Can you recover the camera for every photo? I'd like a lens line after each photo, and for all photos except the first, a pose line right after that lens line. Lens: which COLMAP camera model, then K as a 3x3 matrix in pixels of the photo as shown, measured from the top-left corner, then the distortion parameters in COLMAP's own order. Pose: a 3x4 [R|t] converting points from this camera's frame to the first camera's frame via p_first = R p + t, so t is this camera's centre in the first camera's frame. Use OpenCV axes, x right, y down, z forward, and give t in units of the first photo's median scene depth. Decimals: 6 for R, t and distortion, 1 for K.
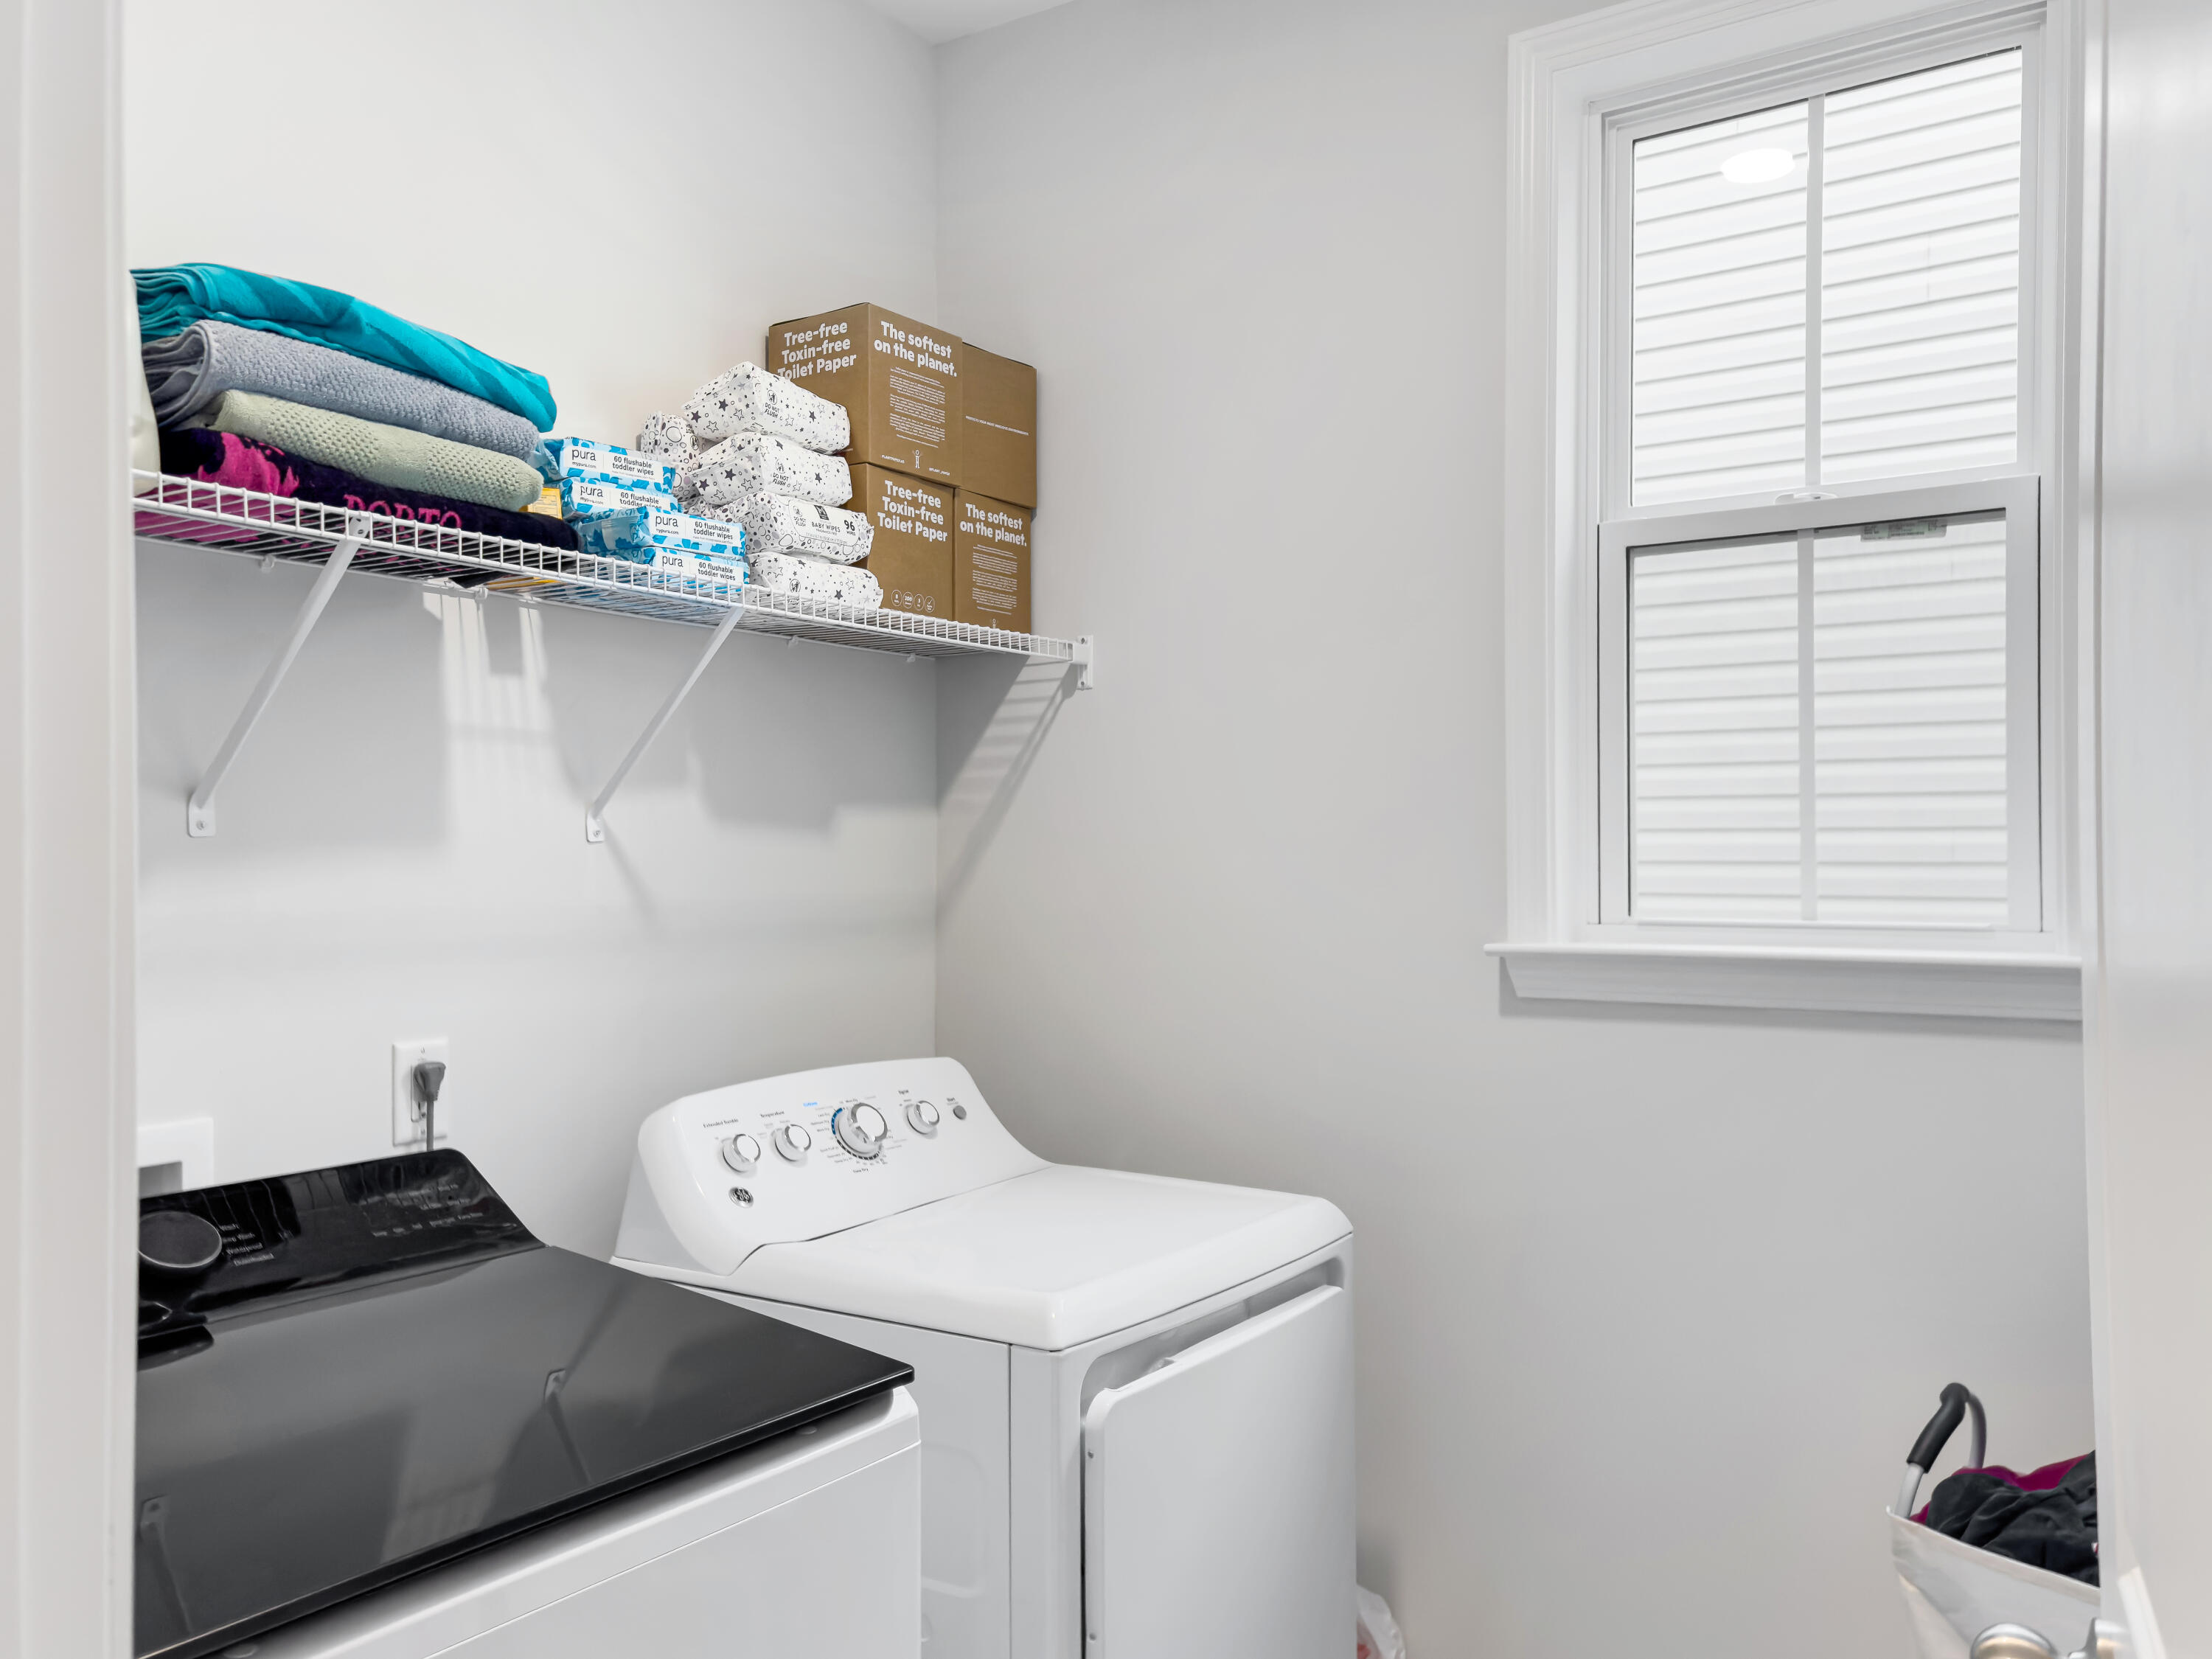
lens RADIAL K [[1753.6, 0, 1108.4], [0, 1753.6, 837.8], [0, 0, 1]] dist [0.050457, 0.018739]
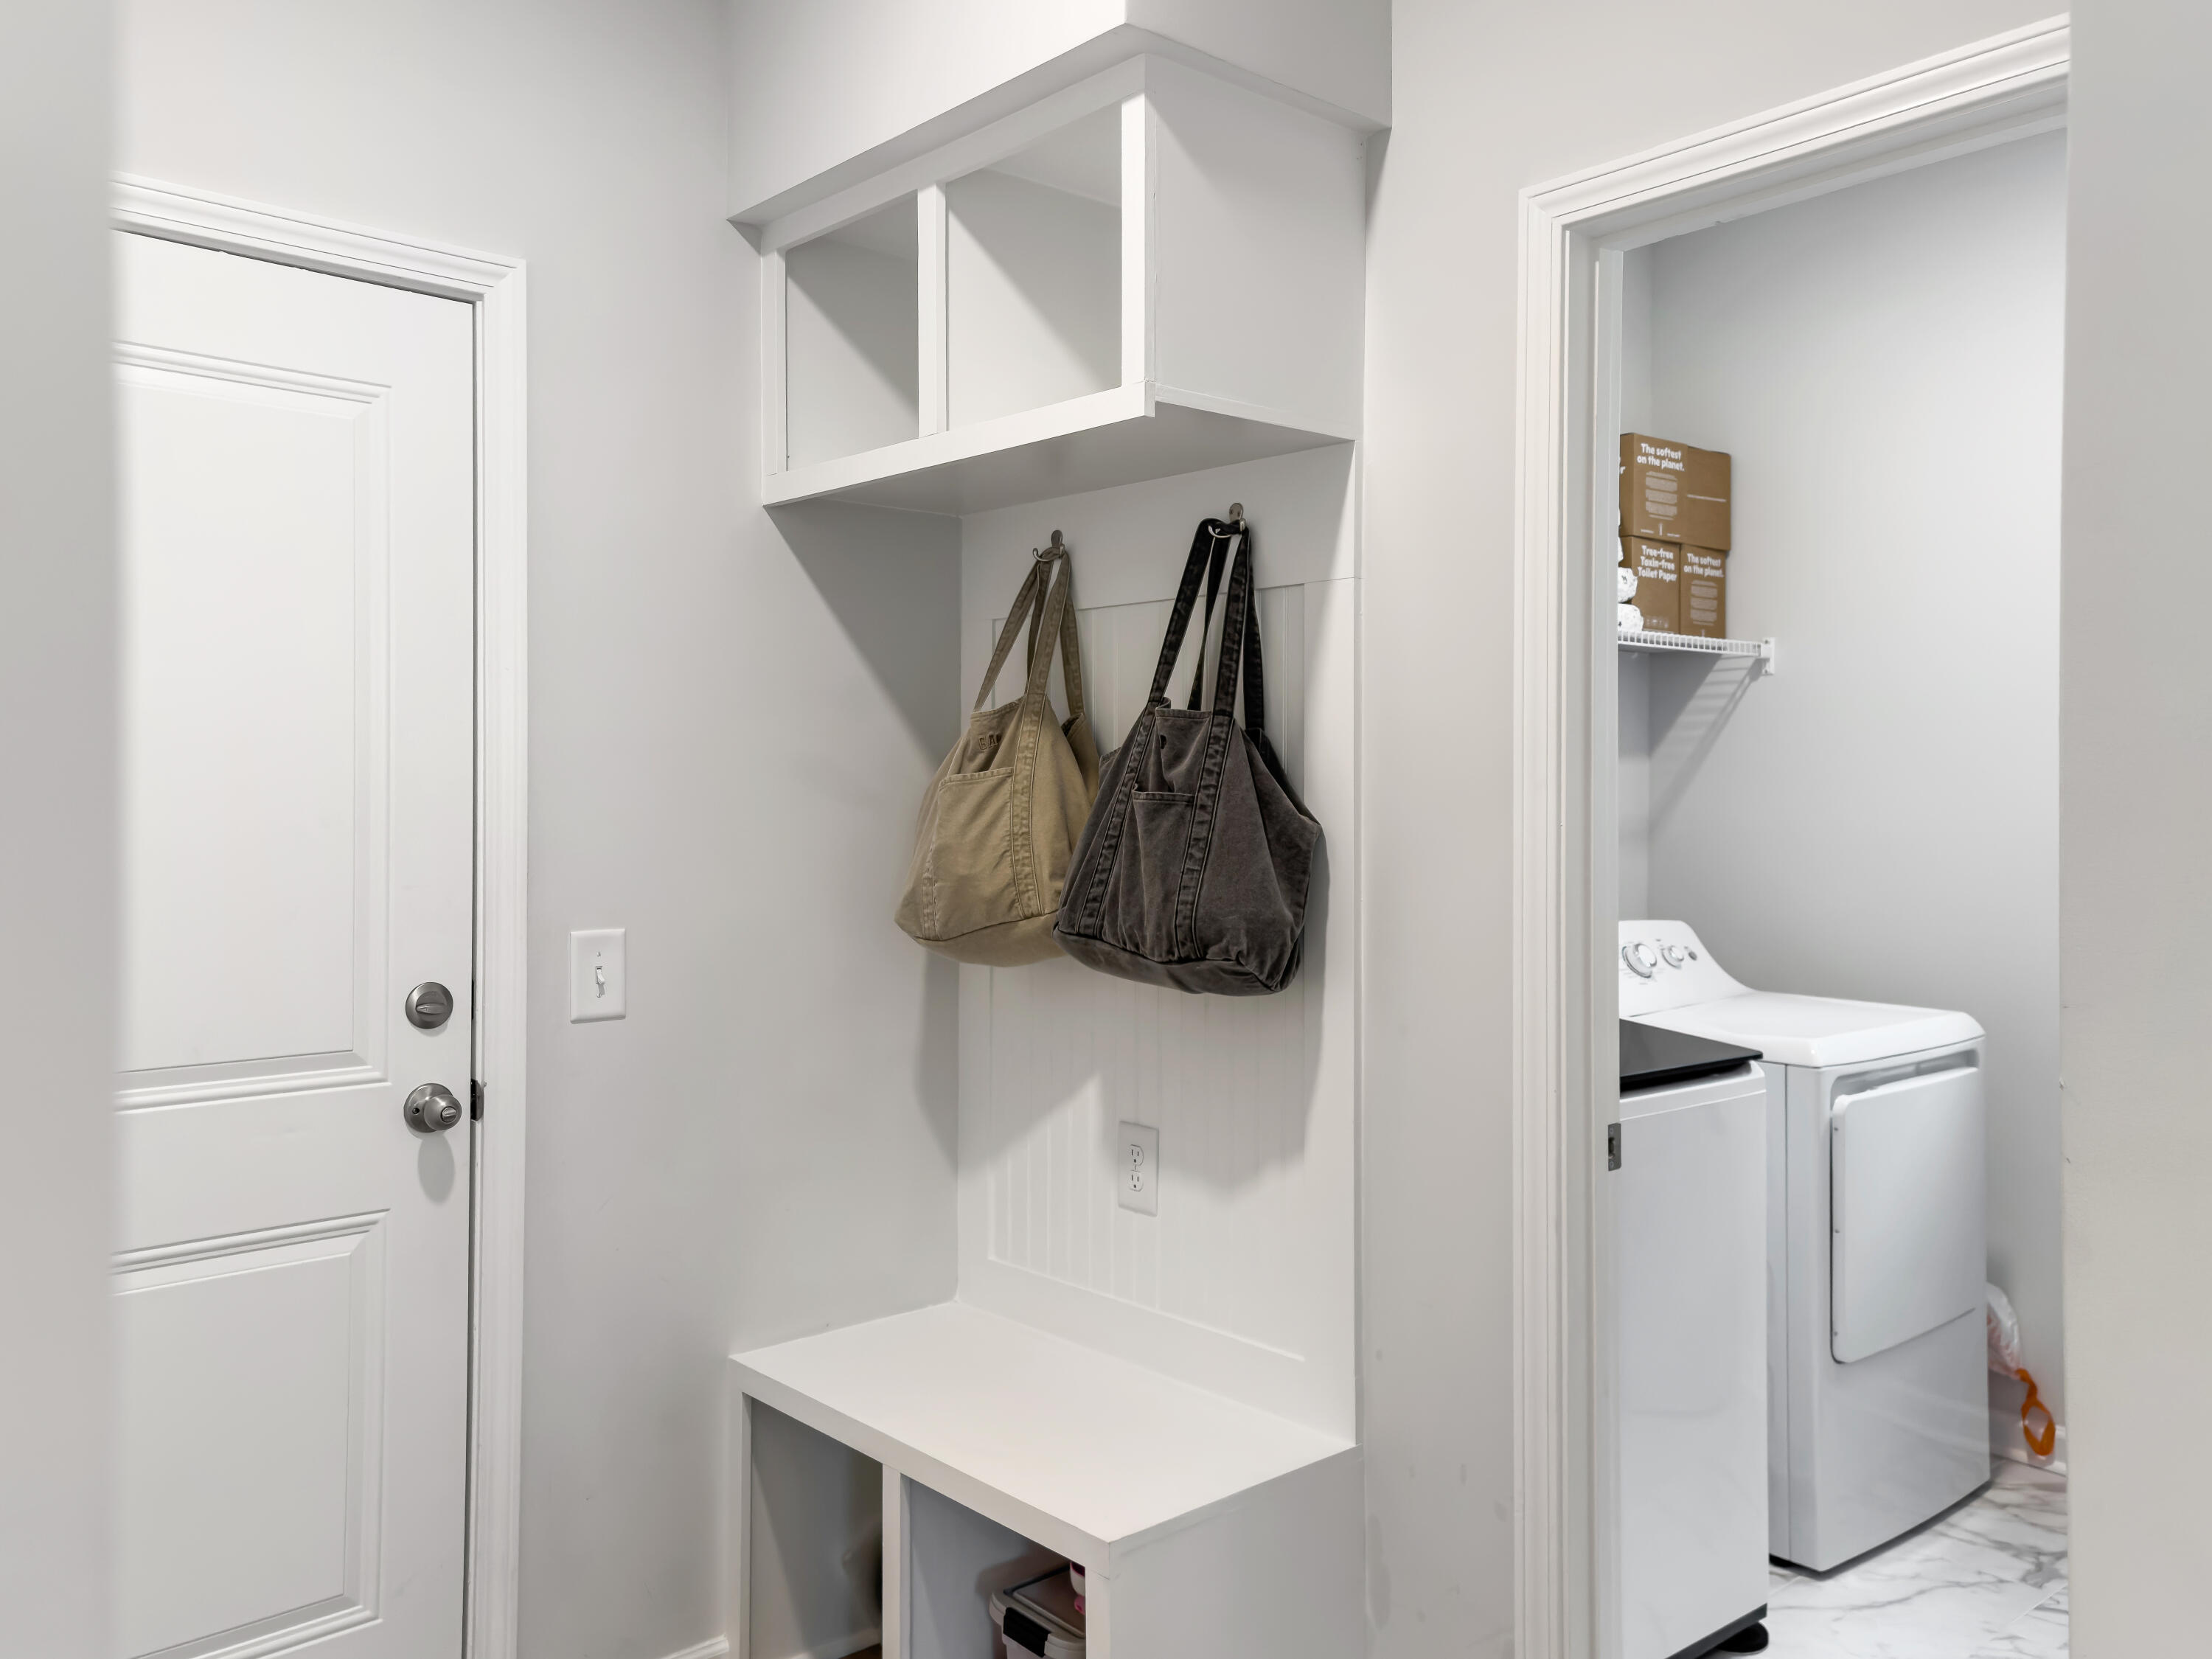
lens RADIAL K [[1753.6, 0, 1104.7], [0, 1753.6, 818.3], [0, 0, 1]] dist [0.050457, 0.018739]
pose [[0.965851, 0.001655, -0.259094, -0.174422], [0.004116, 0.999755, 0.021729, 0.000239], [0.259066, -0.022053, 0.965608, -0.598958]]
